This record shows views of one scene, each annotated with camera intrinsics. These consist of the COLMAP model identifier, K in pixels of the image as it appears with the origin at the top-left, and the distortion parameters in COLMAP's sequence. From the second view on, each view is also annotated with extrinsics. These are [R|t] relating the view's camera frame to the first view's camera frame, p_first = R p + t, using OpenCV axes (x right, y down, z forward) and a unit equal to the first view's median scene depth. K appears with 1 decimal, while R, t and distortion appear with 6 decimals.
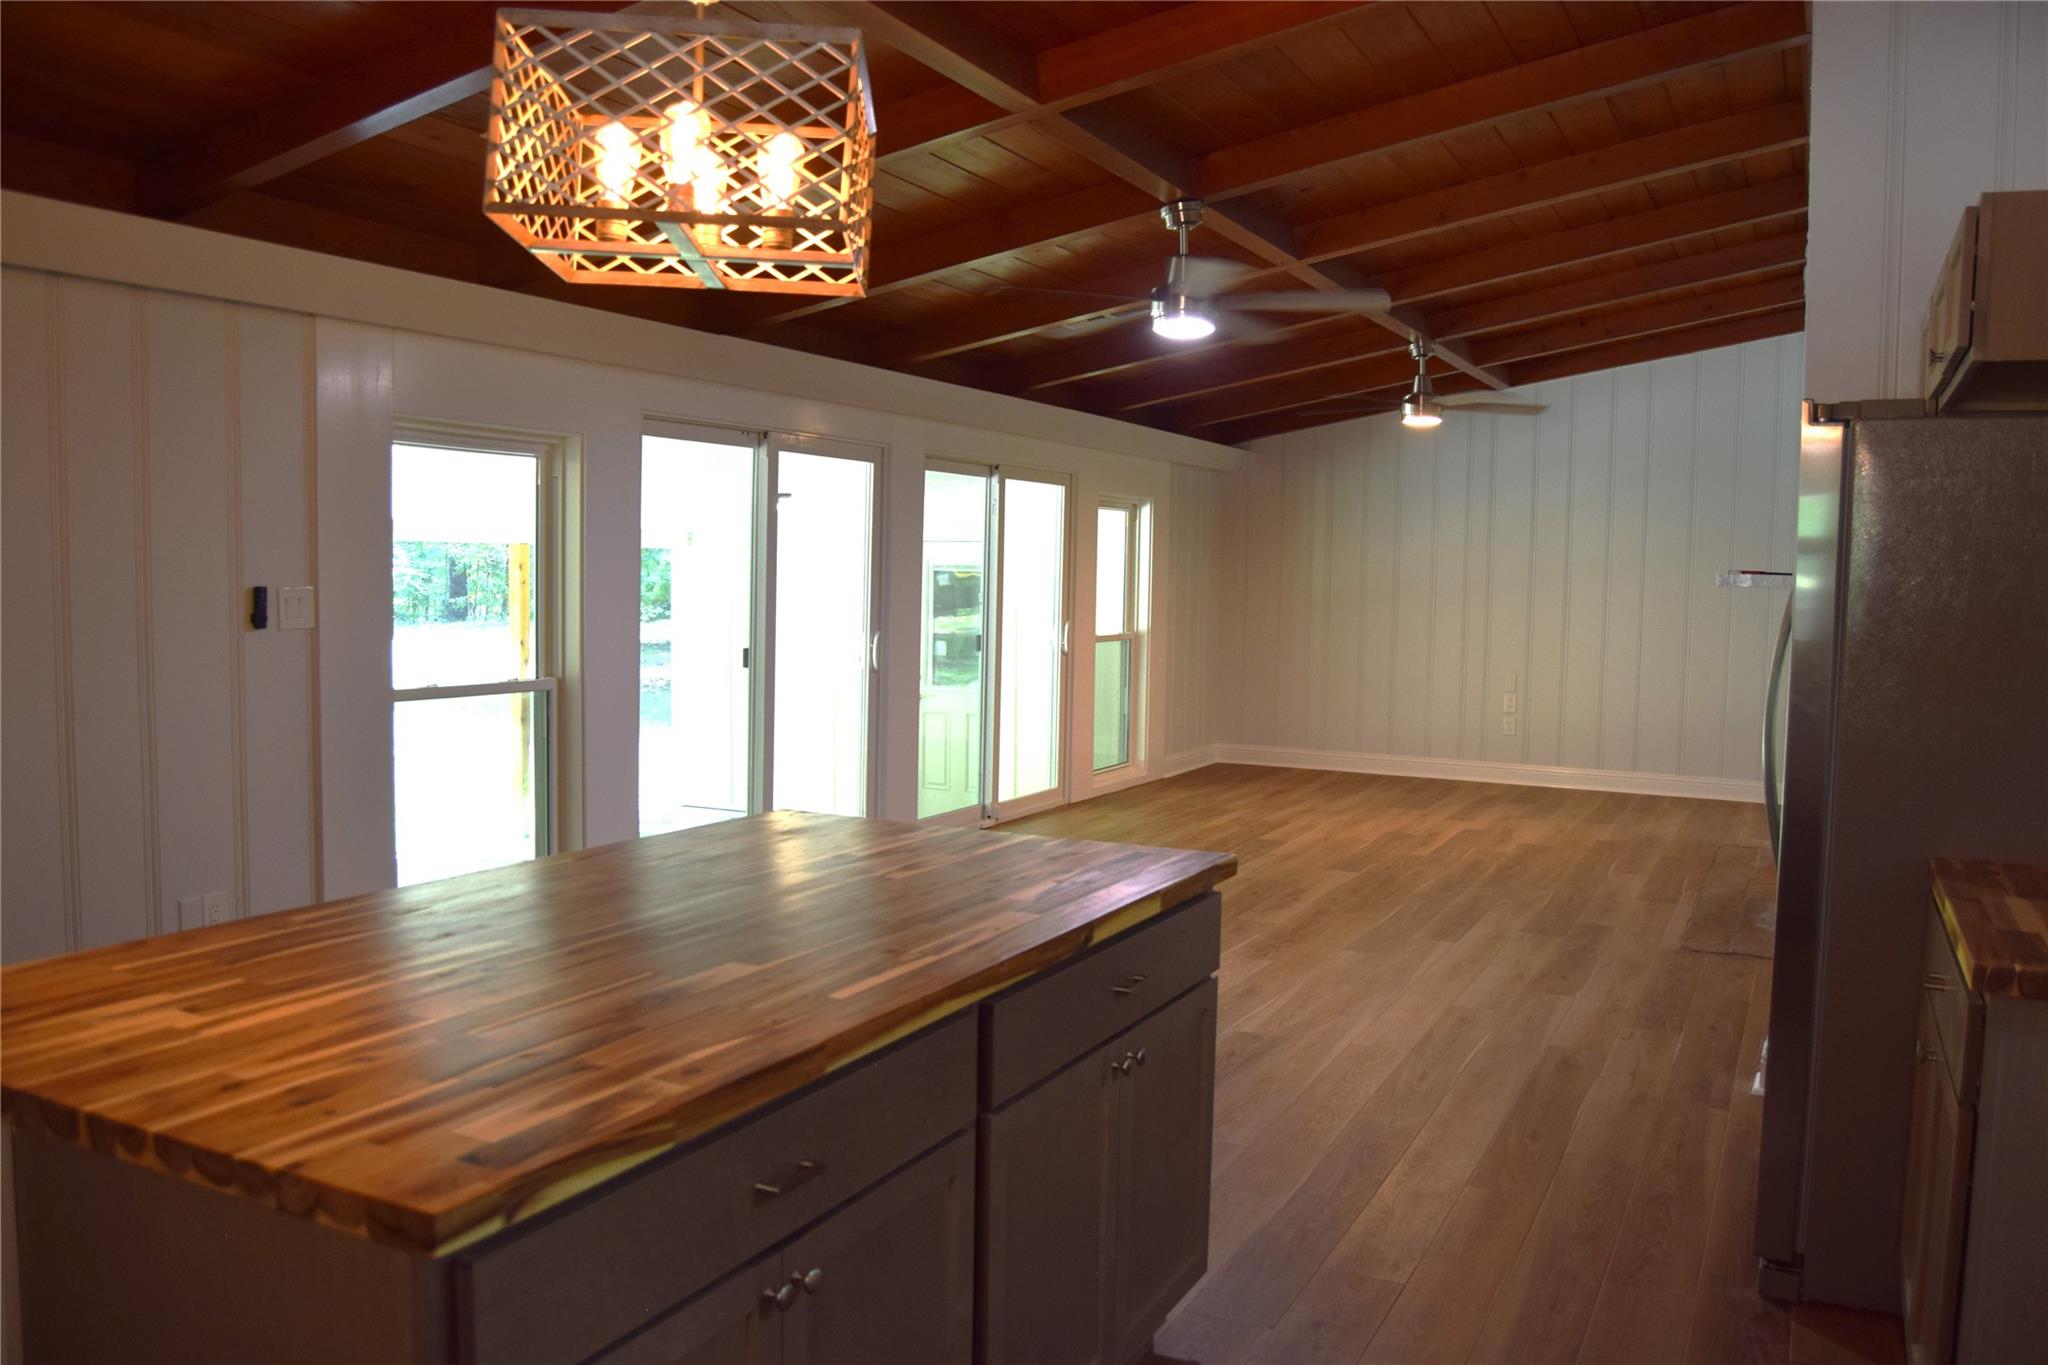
lens RADIAL K [[1611.2, 0, 1035.2], [0, 1611.2, 686.1], [0, 0, 1]] dist [-0.095792, 0.041058]
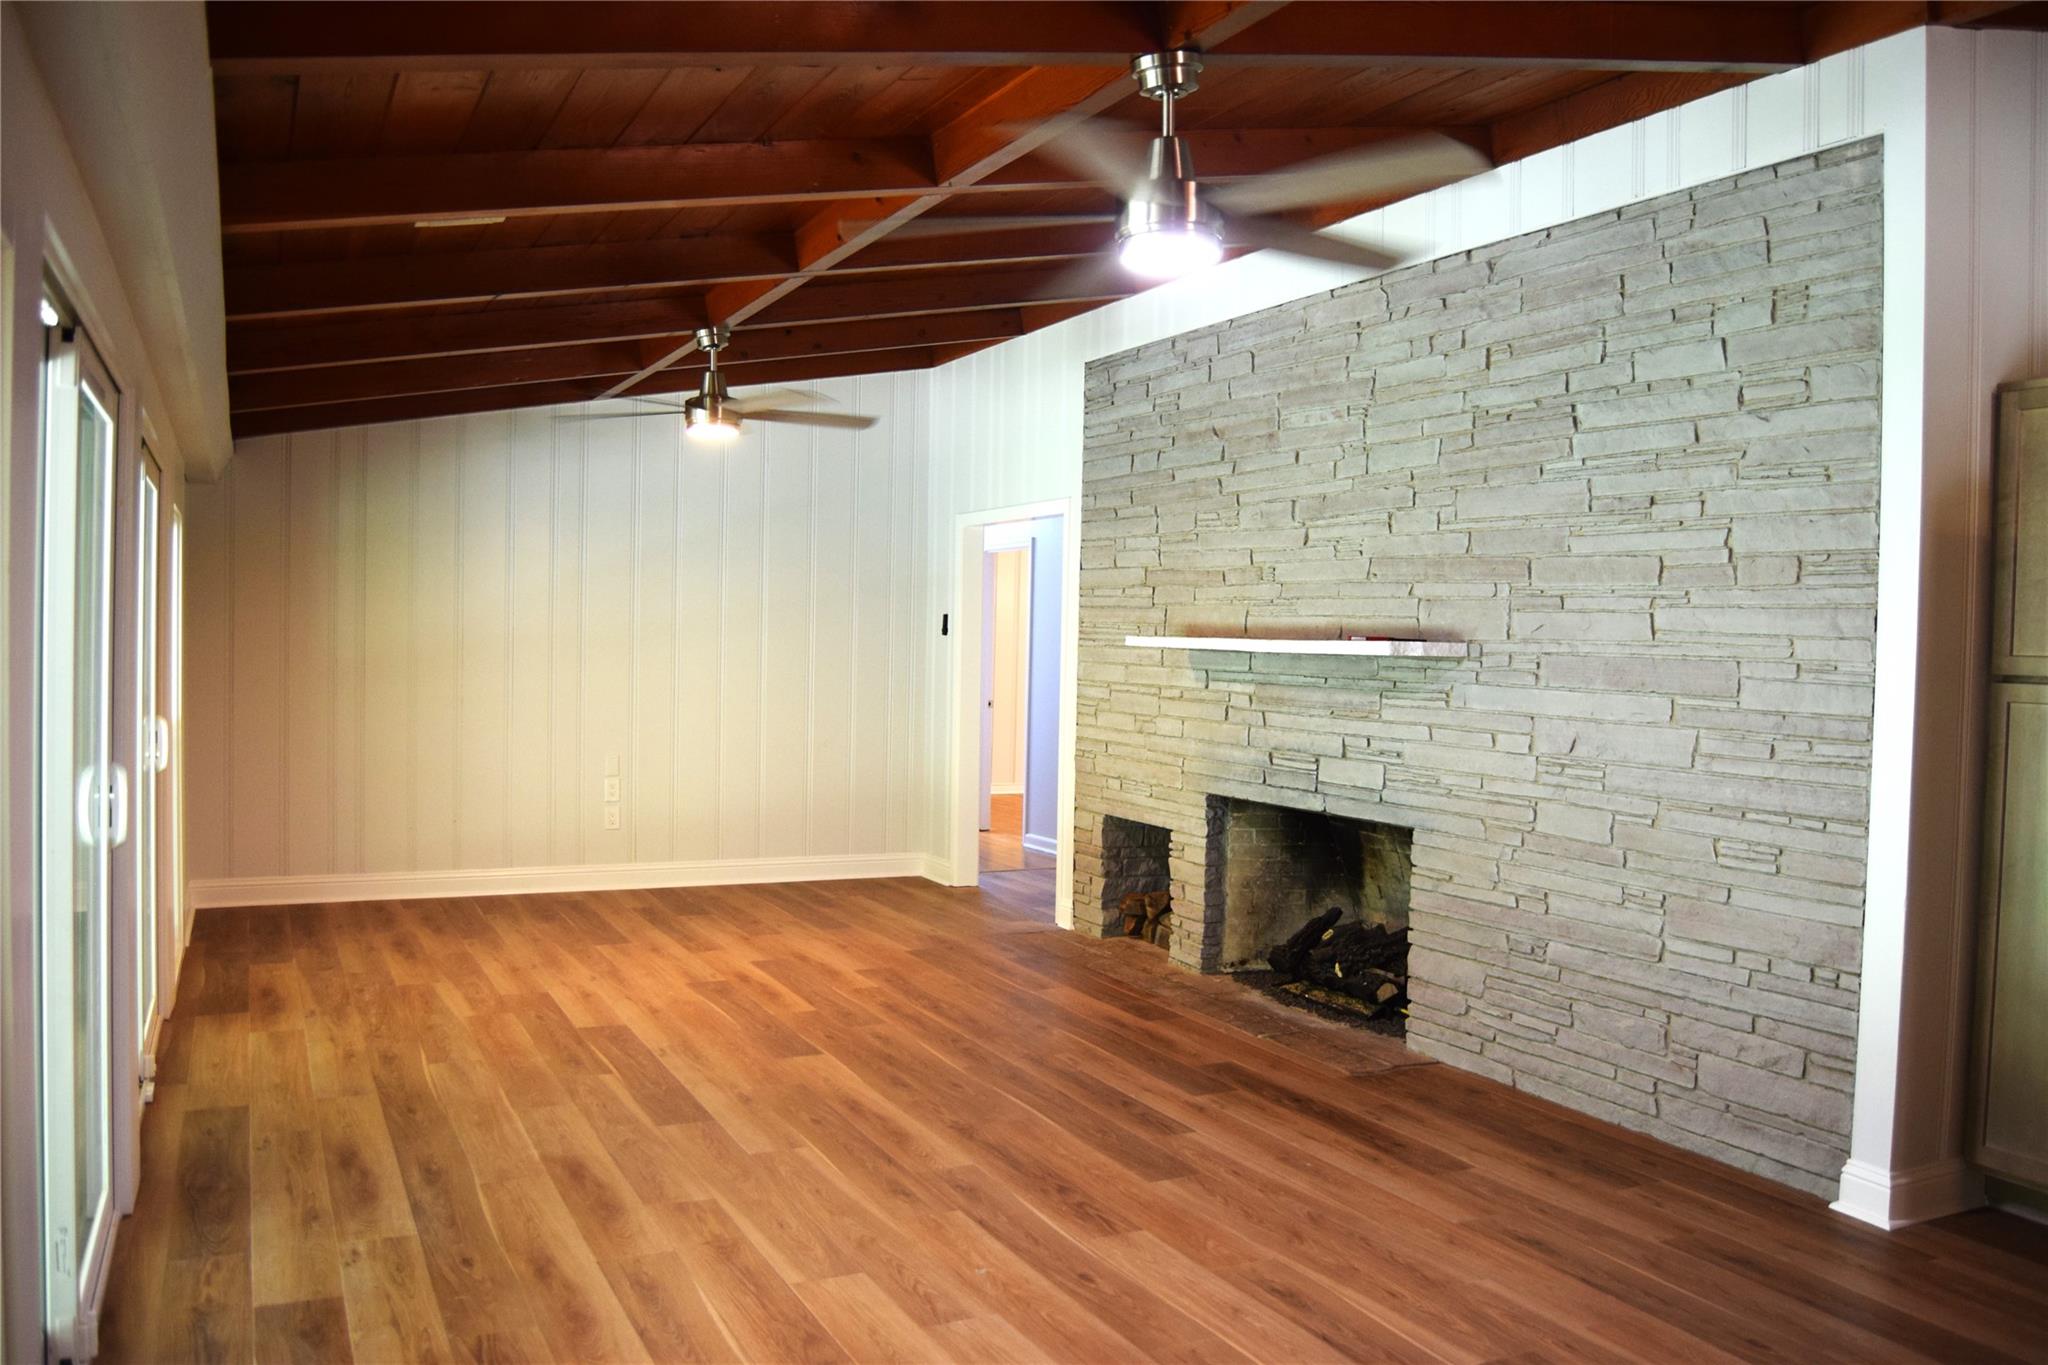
lens RADIAL K [[1611.2, 0, 1045.6], [0, 1611.2, 687.6], [0, 0, 1]] dist [-0.095792, 0.041058]
pose [[0.600429, -0.032500, 0.799017, -0.436420], [0.051404, 0.998676, 0.001993, -0.062580], [-0.798024, 0.039876, 0.601305, 0.683715]]
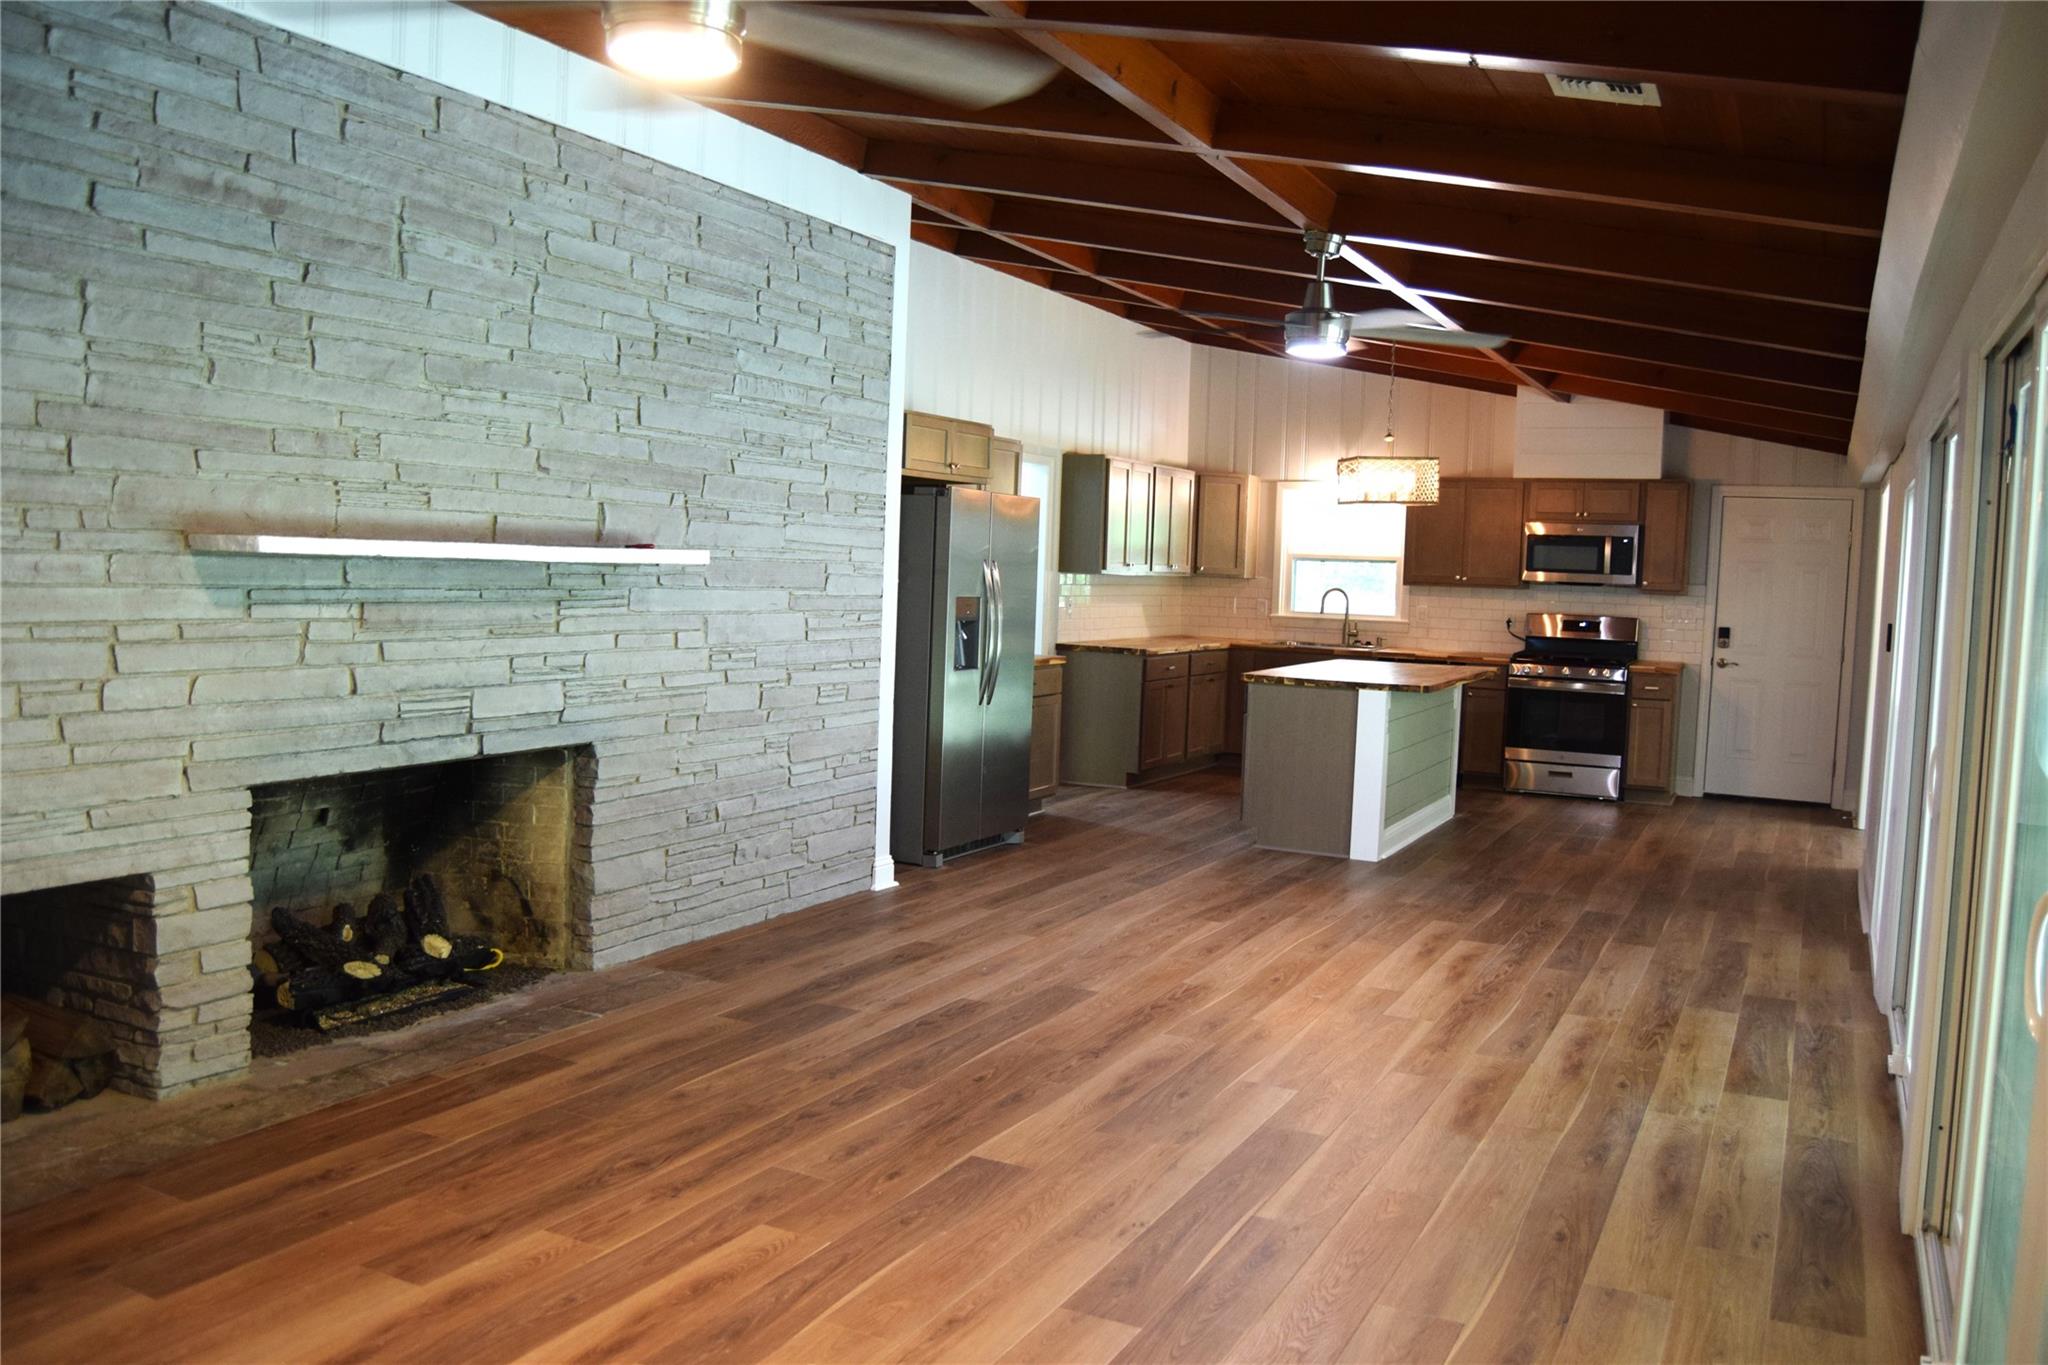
lens RADIAL K [[1611.2, 0, 1037.2], [0, 1611.2, 684.0], [0, 0, 1]] dist [-0.095792, 0.041058]
pose [[-0.998453, -0.055599, 0.000859, 0.268189], [-0.054838, 0.987115, 0.150320, -0.157460], [-0.009206, 0.150040, -0.988637, 2.105585]]
